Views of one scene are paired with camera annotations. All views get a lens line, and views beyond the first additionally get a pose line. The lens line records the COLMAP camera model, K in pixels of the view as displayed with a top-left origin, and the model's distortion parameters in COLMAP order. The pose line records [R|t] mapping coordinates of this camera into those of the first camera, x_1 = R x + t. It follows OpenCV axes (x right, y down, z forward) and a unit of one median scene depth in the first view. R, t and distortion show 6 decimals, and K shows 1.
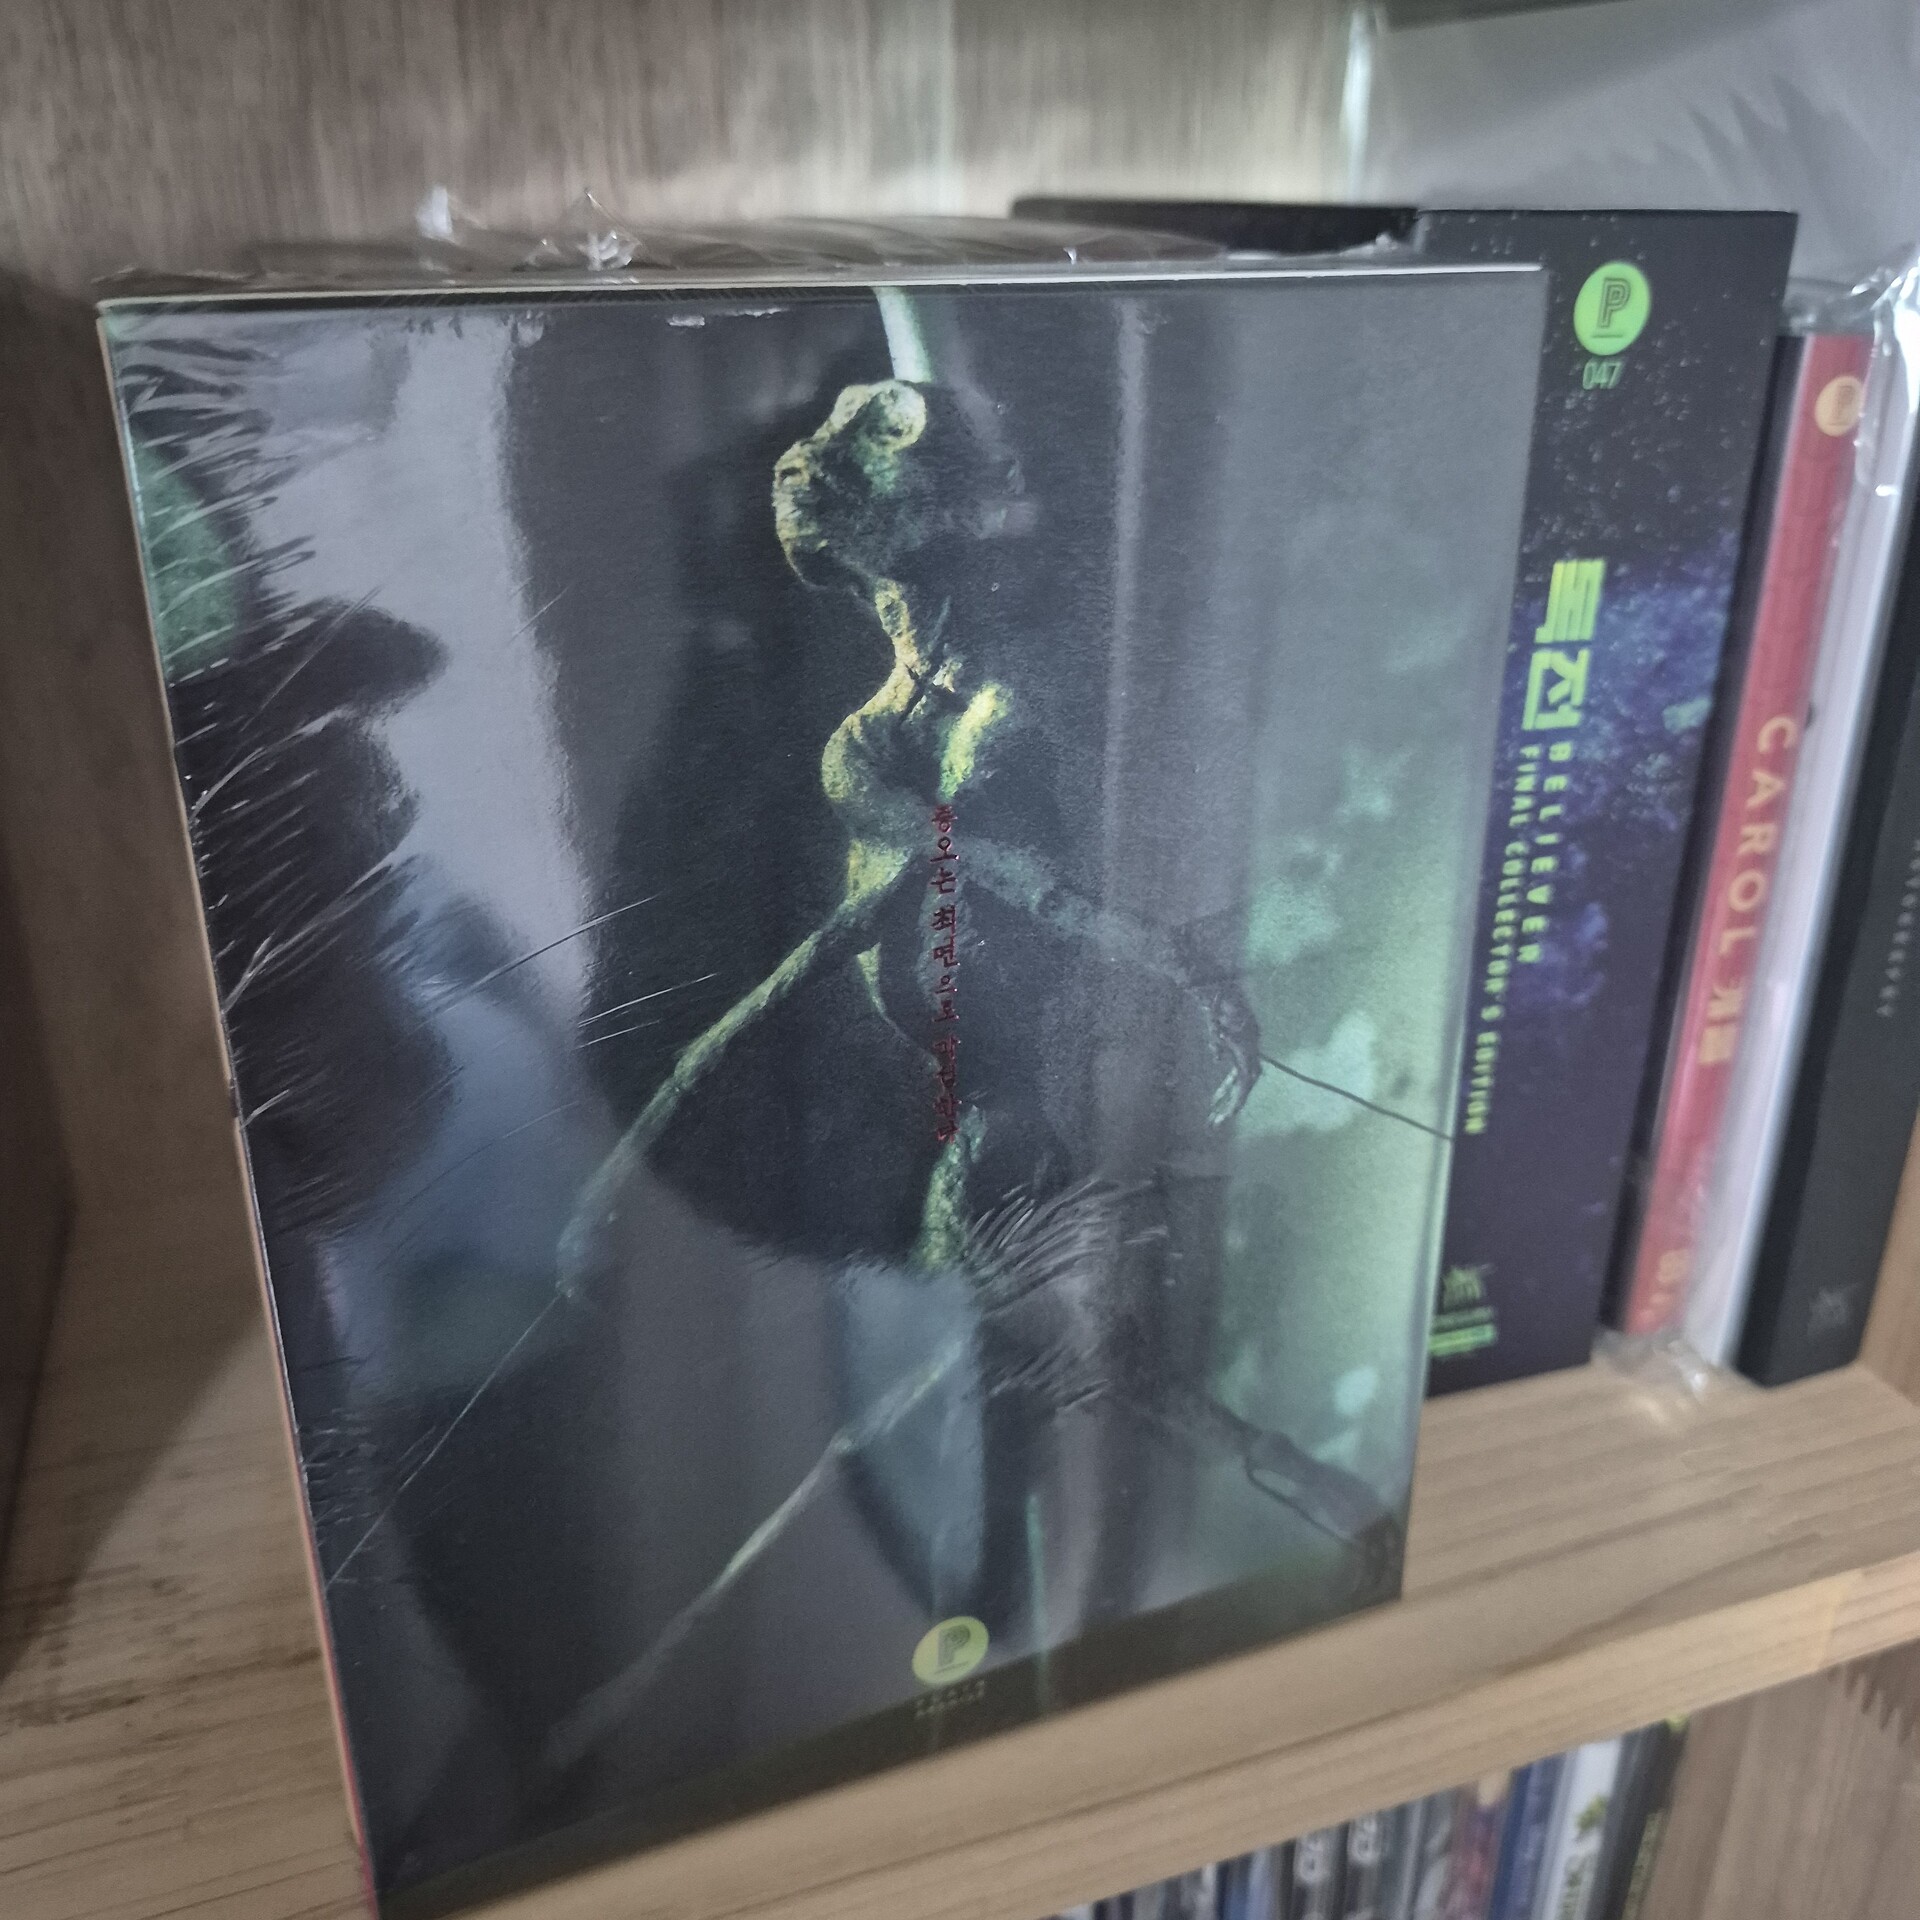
lens RADIAL K [[1779.2, 0, 955.3], [0, 1779.2, 961.4], [0, 0, 1]] dist [-0.028684, 0.000000]
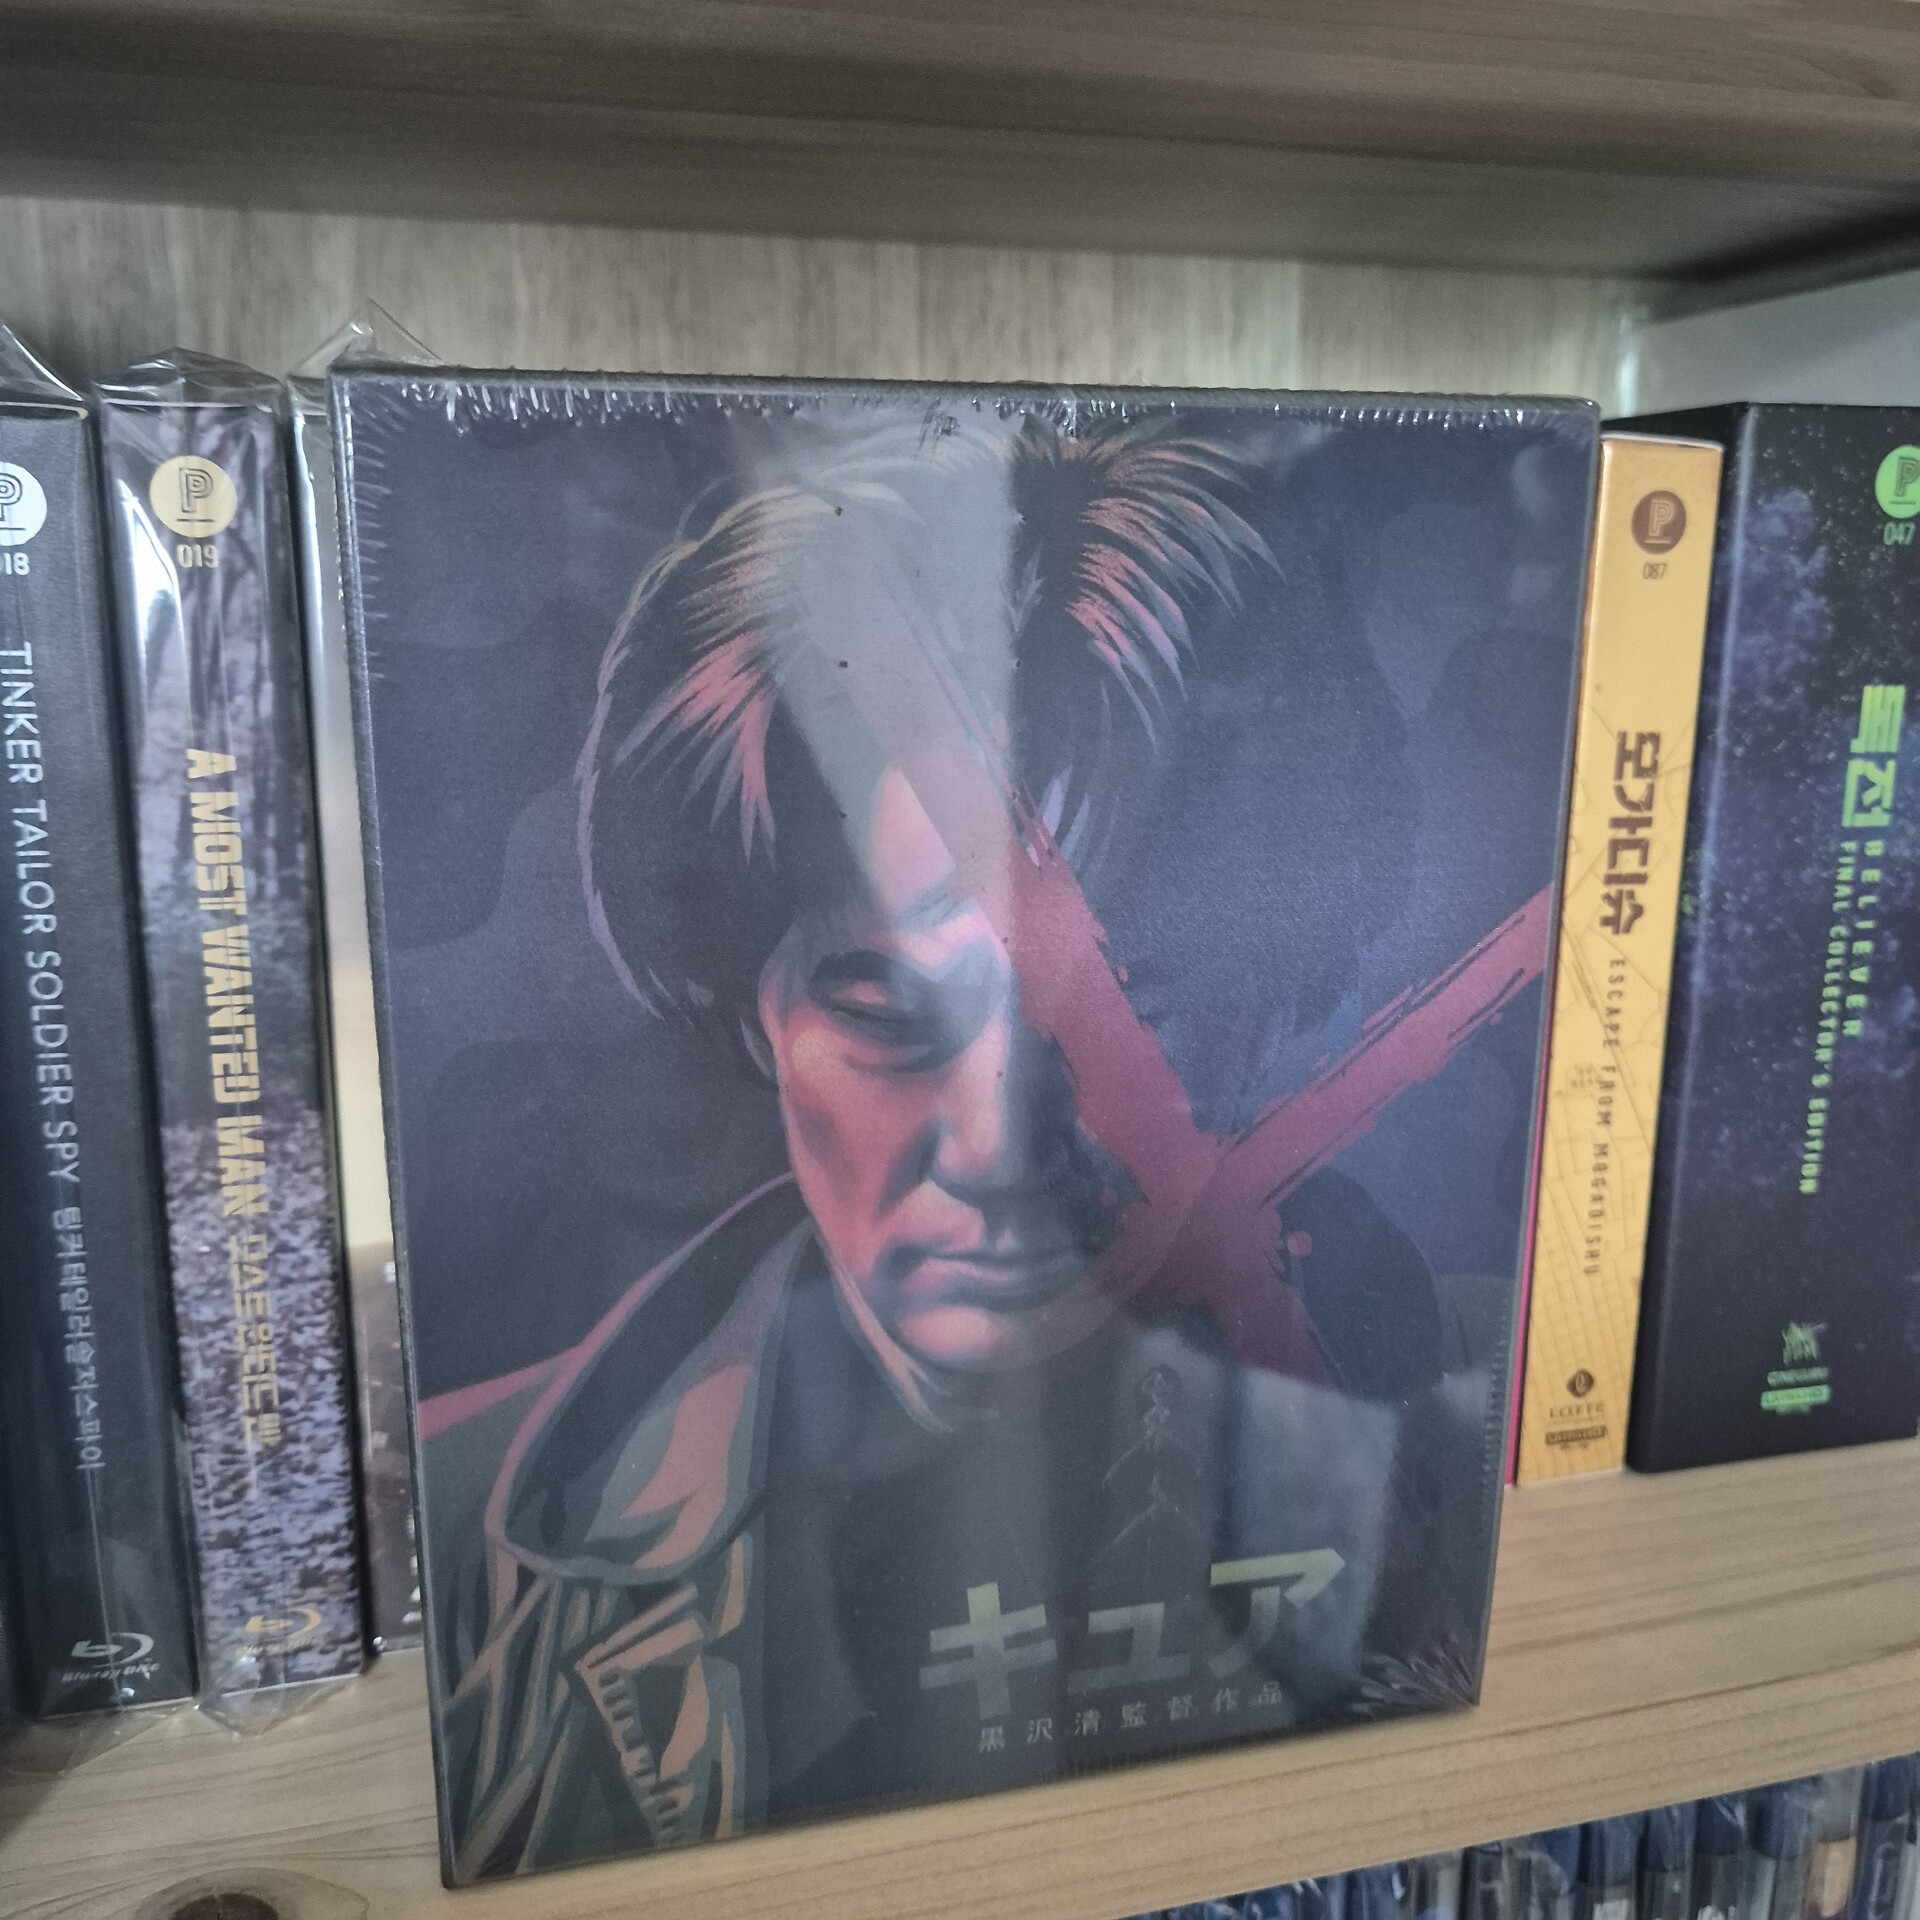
lens RADIAL K [[1779.2, 0, 962.4], [0, 1779.2, 956.4], [0, 0, 1]] dist [-0.028684, 0.000000]
pose [[0.996748, 0.016554, -0.078858, -0.169936], [-0.031981, 0.979557, -0.198607, 0.204506], [0.073958, 0.200483, 0.976902, -0.180932]]
